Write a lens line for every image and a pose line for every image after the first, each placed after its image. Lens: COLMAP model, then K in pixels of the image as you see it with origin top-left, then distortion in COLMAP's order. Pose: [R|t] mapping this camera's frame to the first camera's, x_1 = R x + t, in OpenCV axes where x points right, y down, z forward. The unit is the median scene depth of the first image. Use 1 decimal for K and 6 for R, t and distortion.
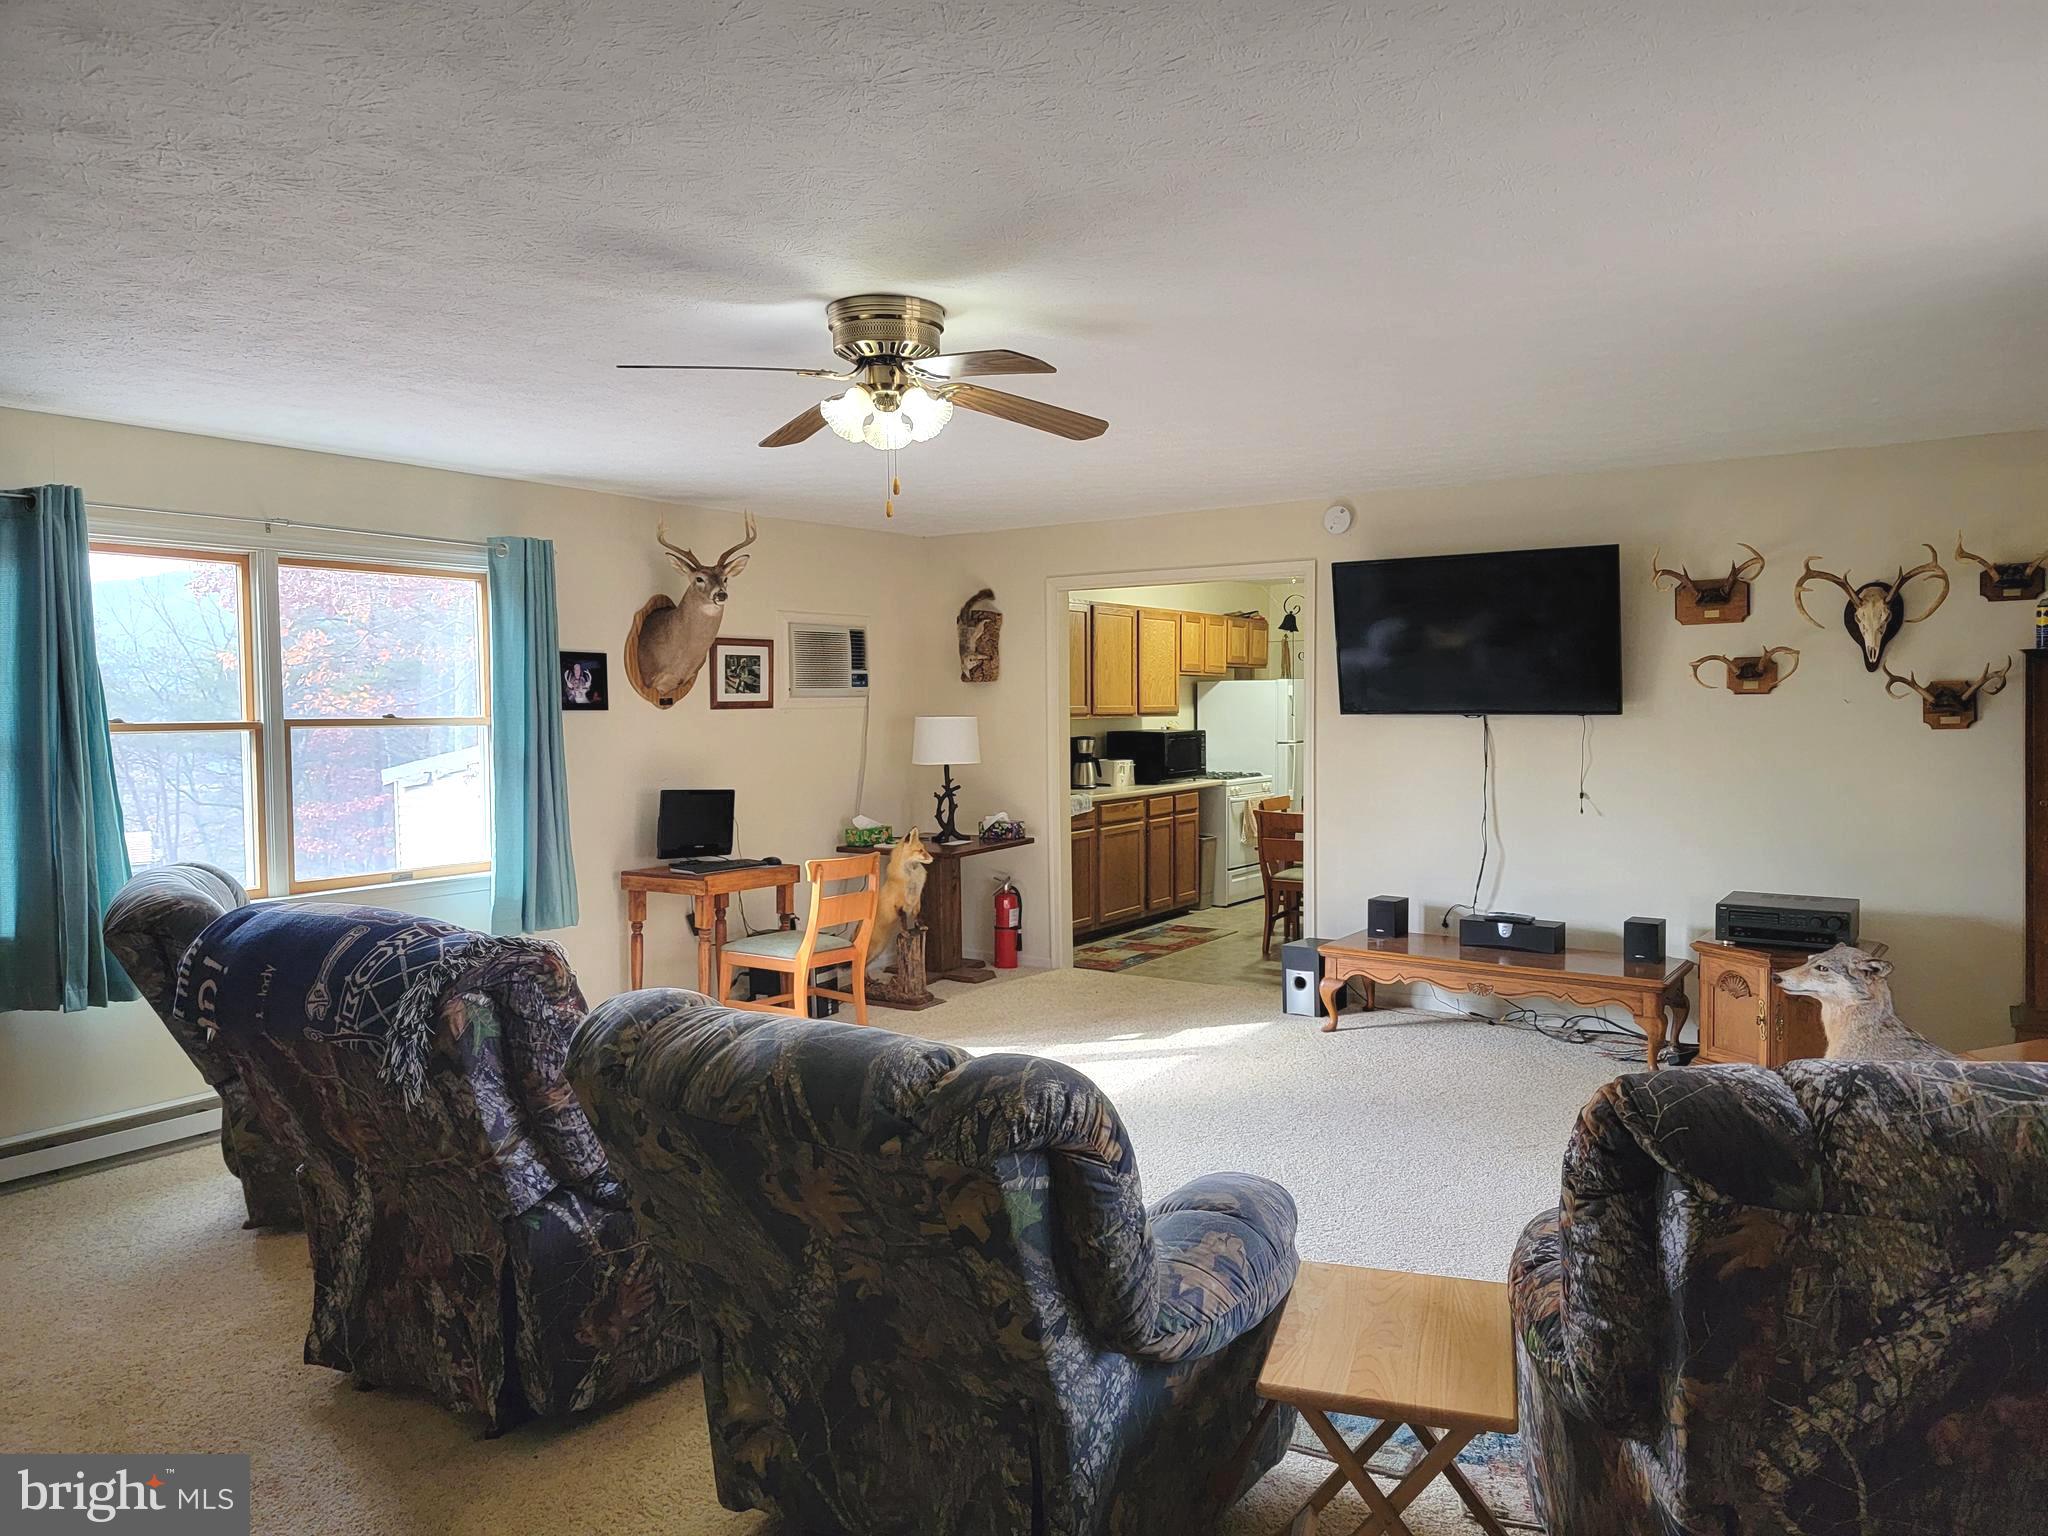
lens RADIAL K [[1426.3, 0, 1029.3], [0, 1426.3, 777.2], [0, 0, 1]] dist [0.085312, -0.078463]
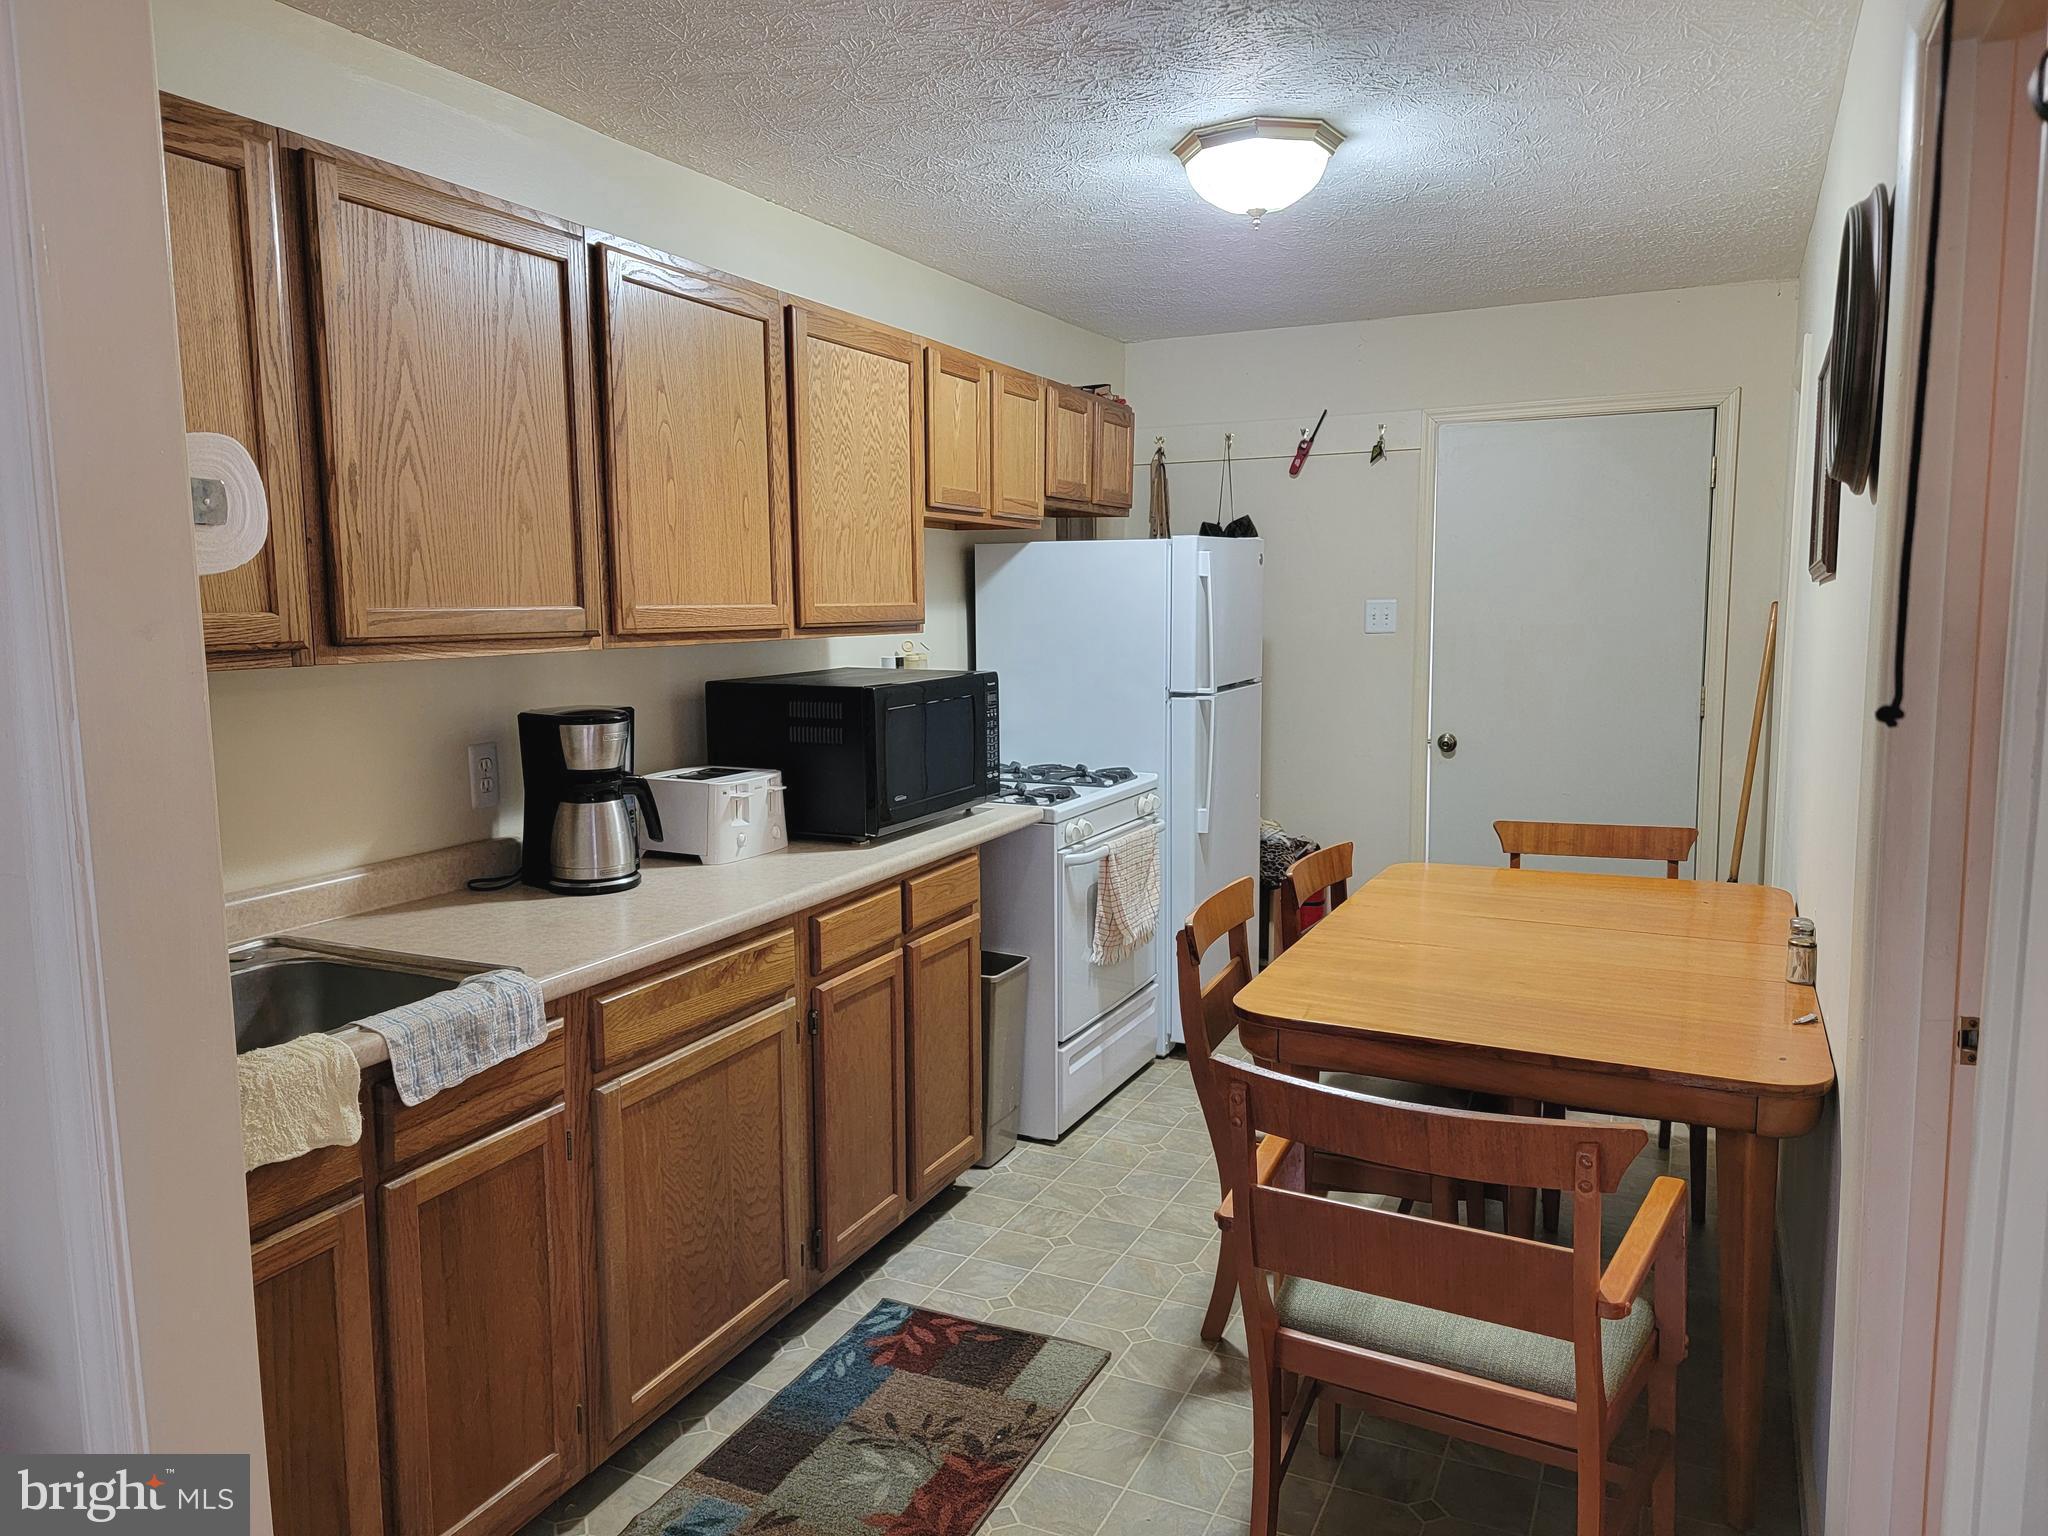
lens RADIAL K [[1426.3, 0, 1029.3], [0, 1426.3, 777.2], [0, 0, 1]] dist [0.085312, -0.078463]
pose [[0.988629, -0.019332, 0.149125, 0.079218], [0.007801, 0.996960, 0.077524, -0.035417], [-0.150170, -0.075479, 0.985775, 0.660106]]
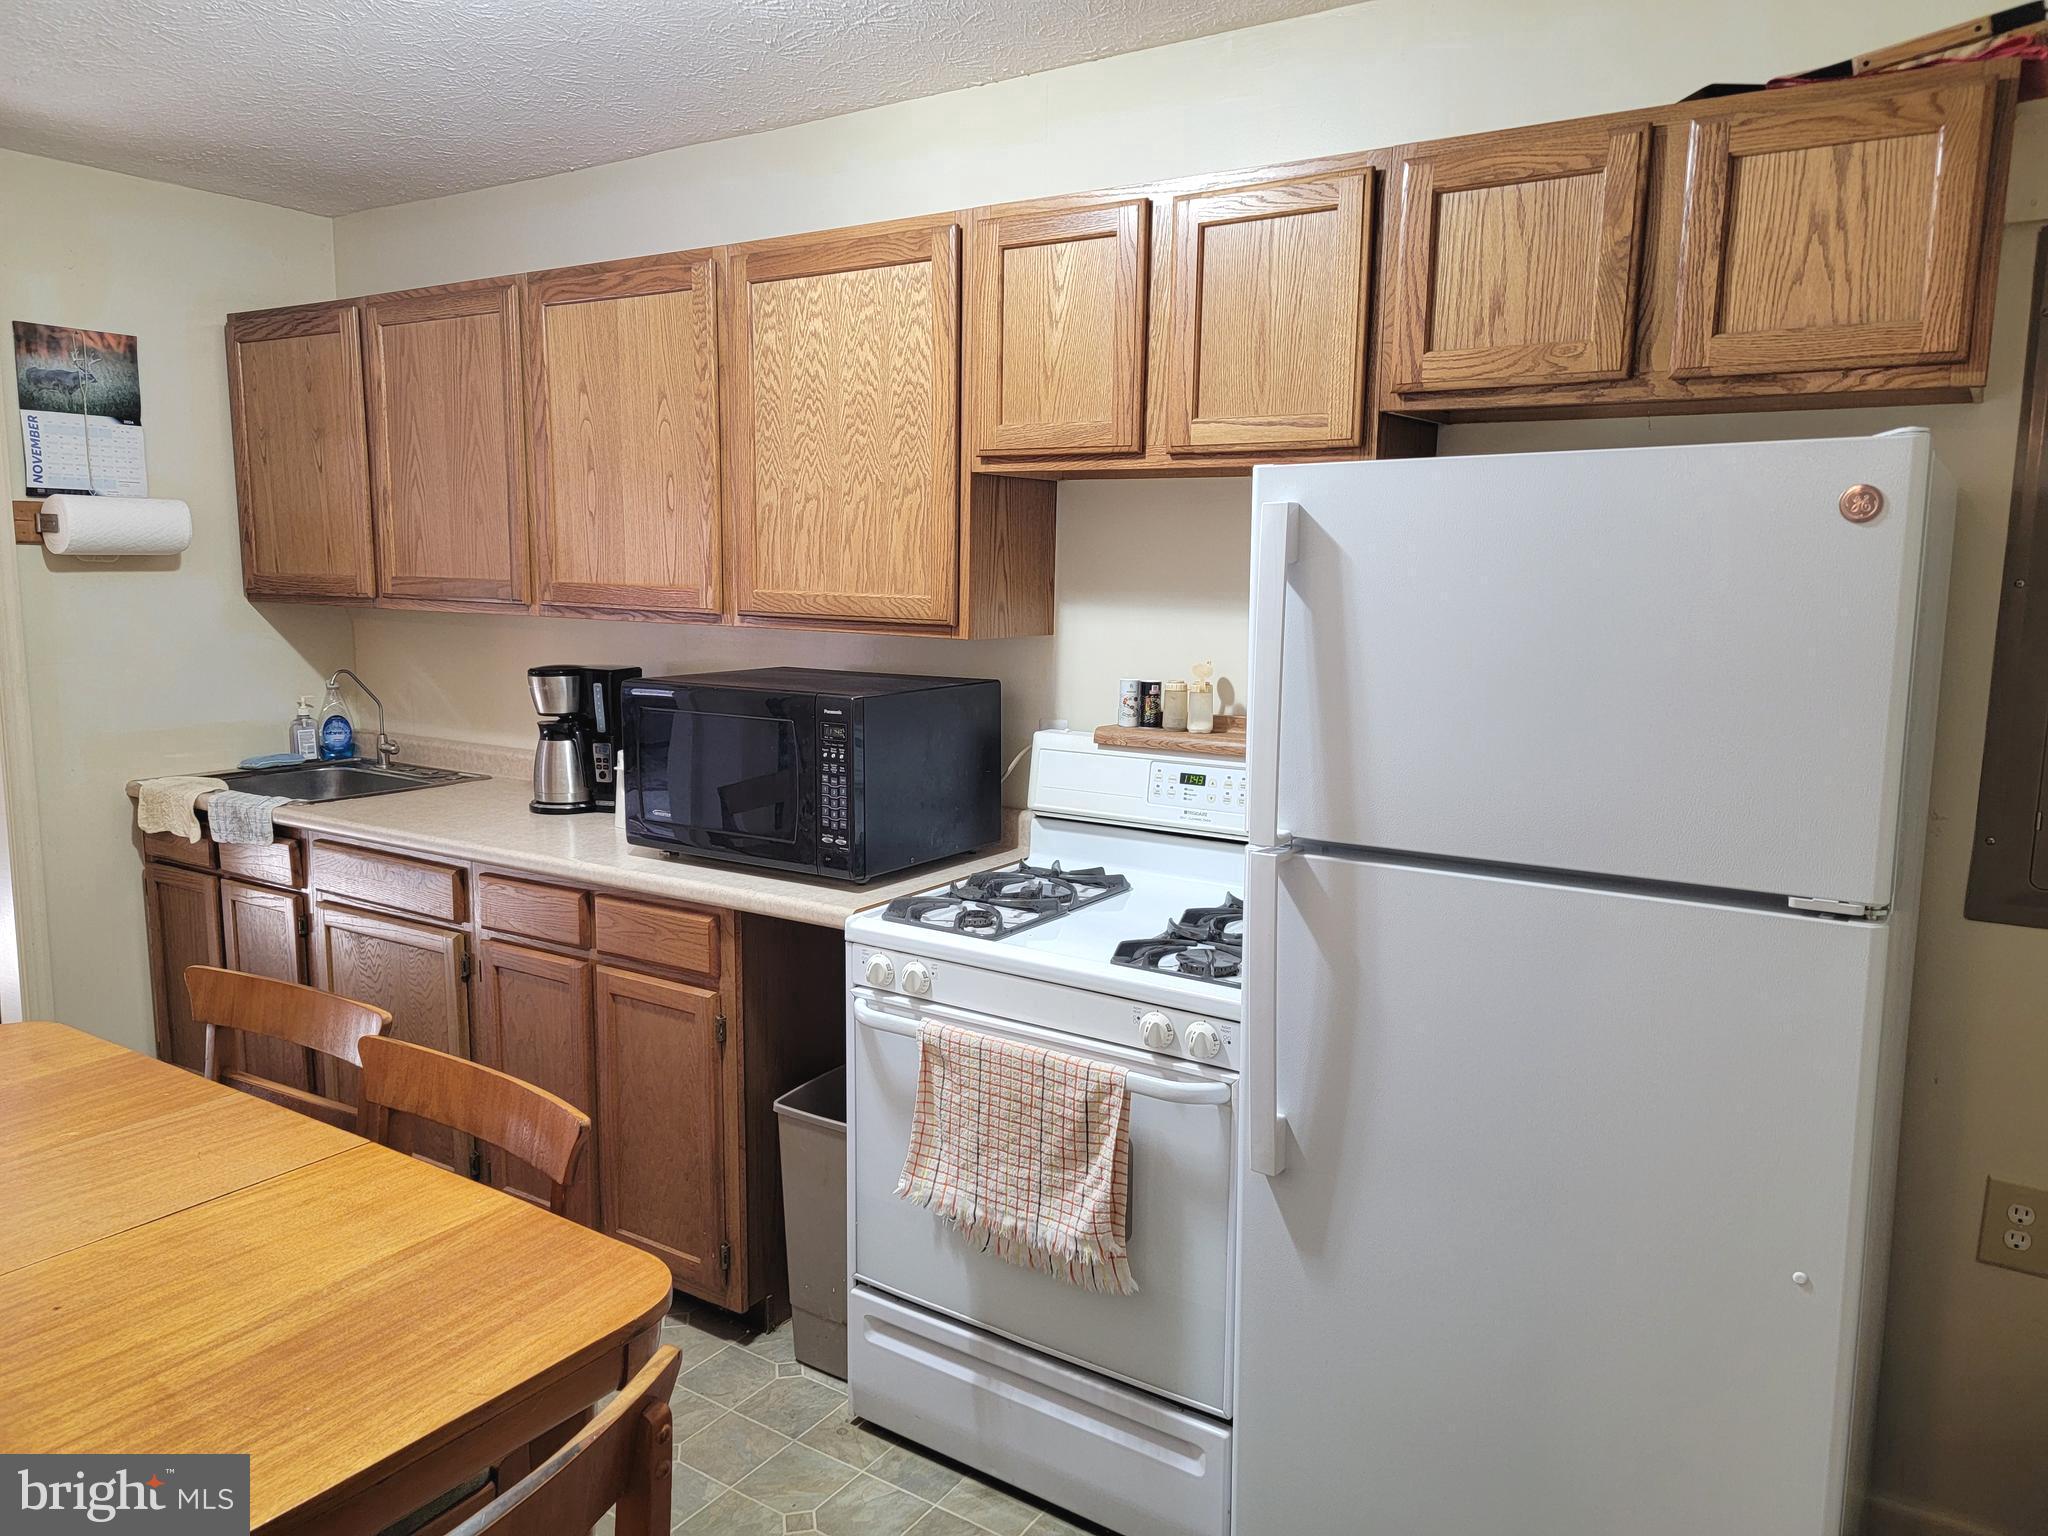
lens RADIAL K [[1426.3, 0, 1029.3], [0, 1426.3, 777.2], [0, 0, 1]] dist [0.085312, -0.078463]
pose [[0.011519, 0.162928, -0.986571, 0.381737], [-0.058105, 0.985078, 0.162003, -0.063298], [0.998244, 0.055459, 0.020815, 1.053336]]
